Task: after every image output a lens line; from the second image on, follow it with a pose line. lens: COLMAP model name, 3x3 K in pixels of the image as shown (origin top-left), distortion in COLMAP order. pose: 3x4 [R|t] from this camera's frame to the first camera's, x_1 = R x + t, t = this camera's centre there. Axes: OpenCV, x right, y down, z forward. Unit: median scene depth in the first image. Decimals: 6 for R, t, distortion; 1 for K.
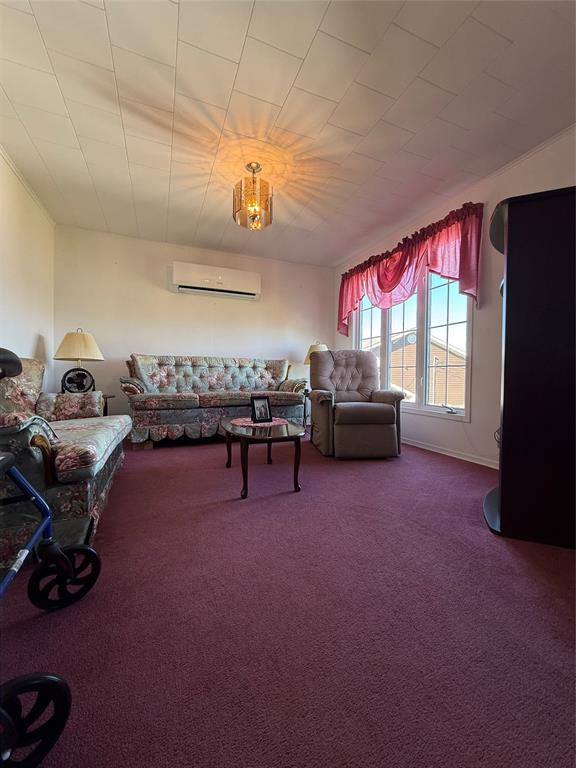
lens RADIAL K [[306.4, 0, 286.1], [0, 306.4, 380.6], [0, 0, 1]] dist [-0.002642, 0.002337]
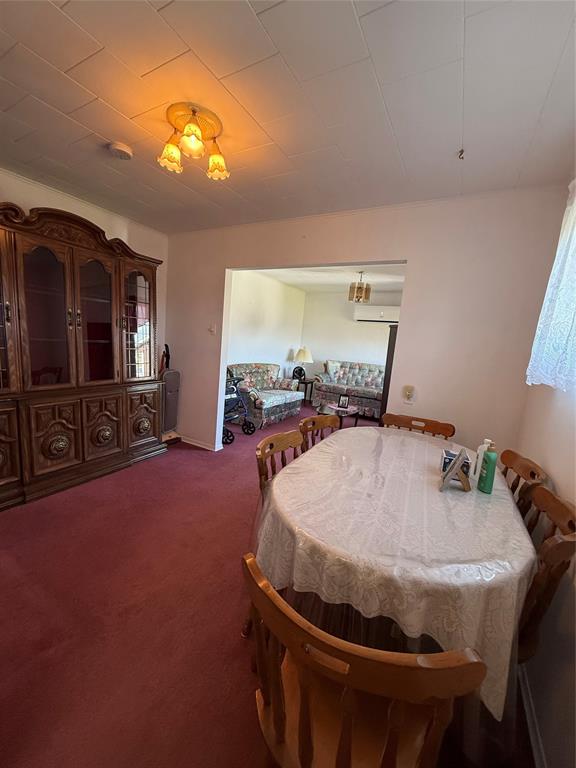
lens RADIAL K [[306.4, 0, 286.8], [0, 306.4, 388.5], [0, 0, 1]] dist [-0.002642, 0.002337]
pose [[0.622781, 0.164659, -0.764873, 0.764447], [-0.089591, 0.986181, 0.139354, -0.148385], [0.777250, -0.018261, 0.628927, -0.343007]]
